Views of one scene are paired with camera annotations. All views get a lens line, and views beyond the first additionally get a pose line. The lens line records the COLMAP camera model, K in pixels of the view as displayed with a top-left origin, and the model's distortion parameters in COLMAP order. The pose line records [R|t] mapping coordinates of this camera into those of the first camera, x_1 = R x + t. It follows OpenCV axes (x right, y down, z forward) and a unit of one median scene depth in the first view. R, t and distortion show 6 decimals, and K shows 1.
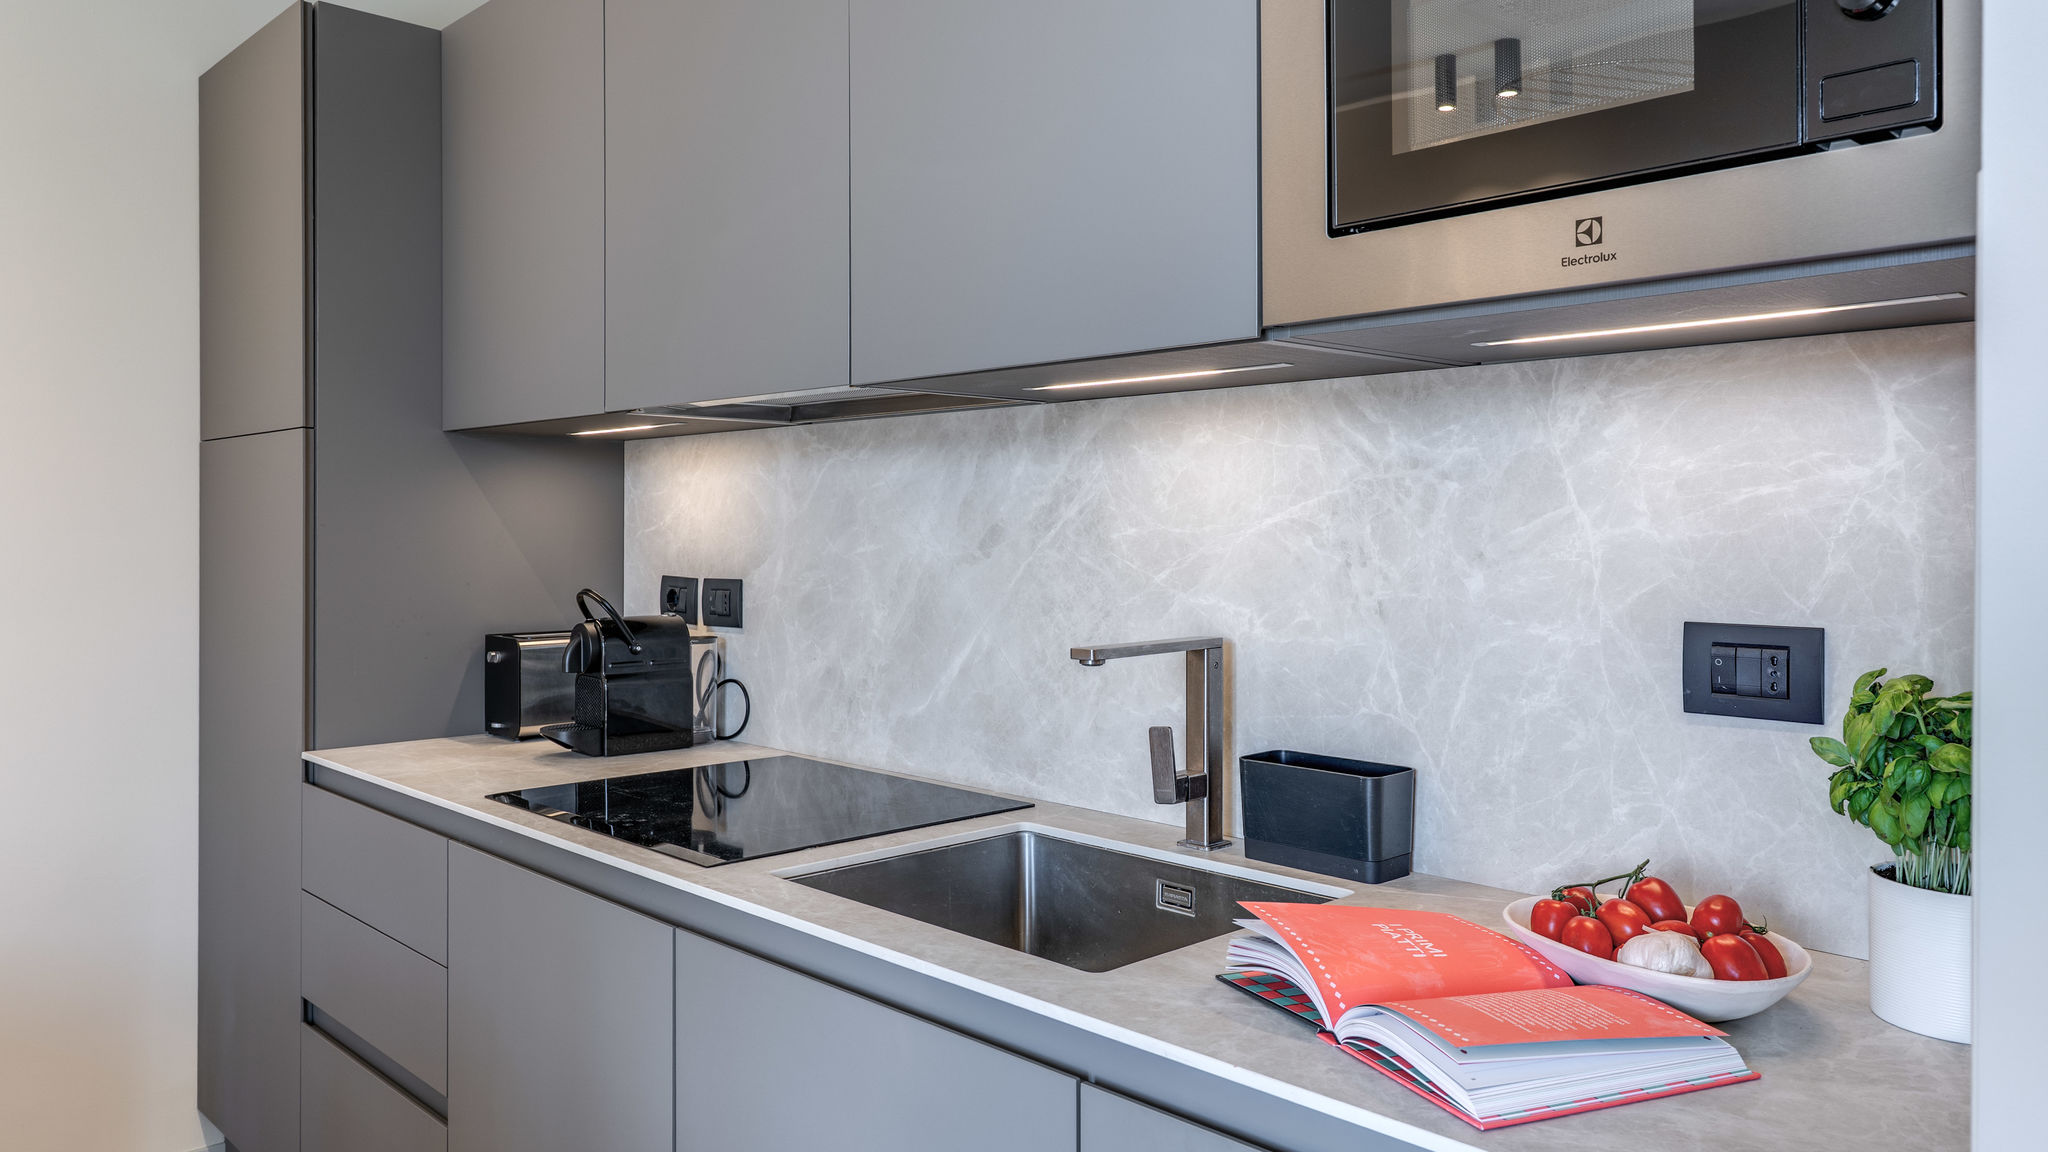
lens RADIAL K [[1454.7, 0, 1031.0], [0, 1454.7, 529.8], [0, 0, 1]] dist [0.009460, -0.008666]
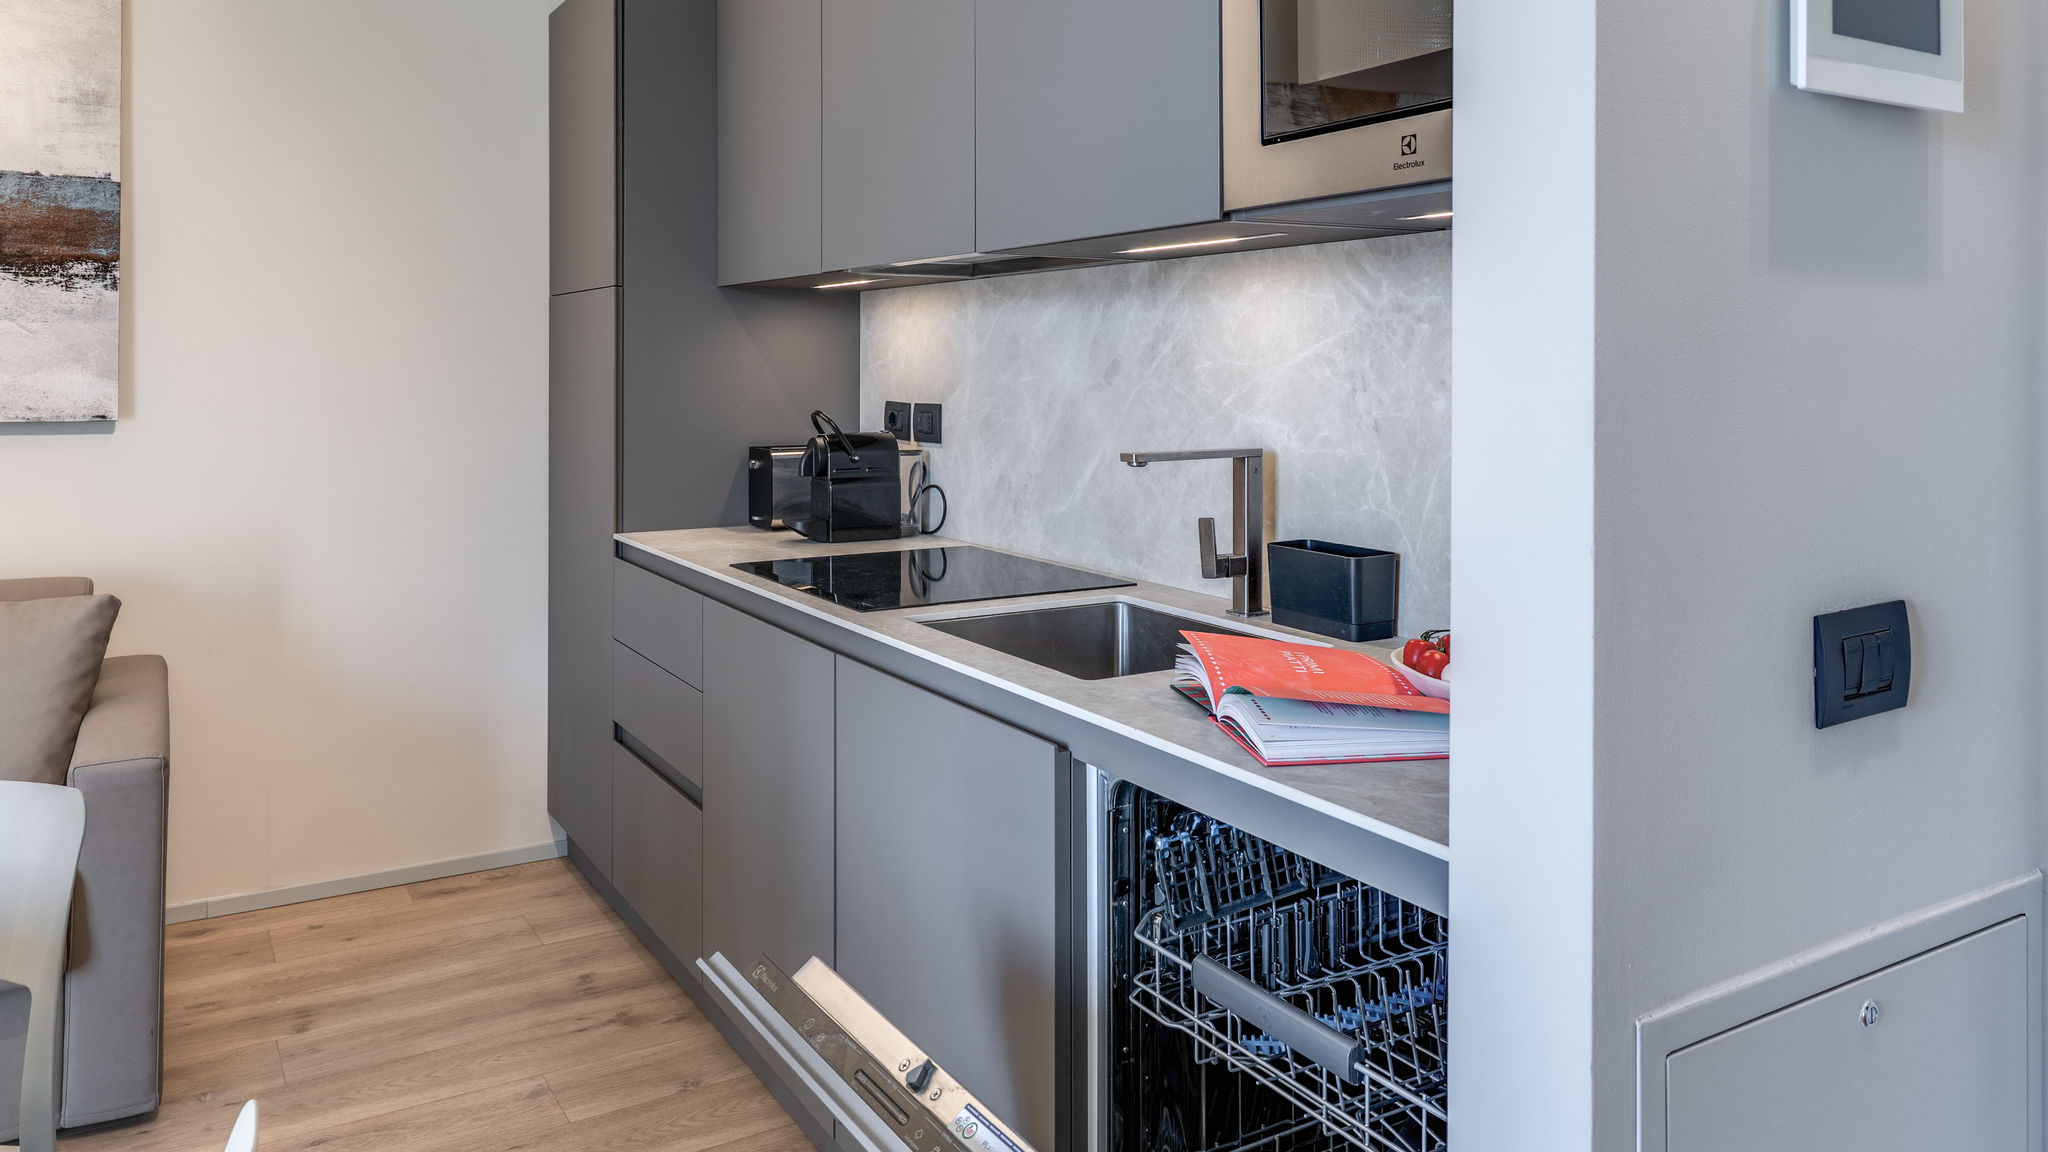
lens RADIAL K [[1437.7, 0, 1029.5], [0, 1437.7, 358.9], [0, 0, 1]] dist [0.001894, 0.002515]
pose [[0.975705, -0.001830, -0.219082, 0.187435], [0.000846, 0.999989, -0.004582, 0.002062], [0.219088, 0.004285, 0.975696, -0.228135]]
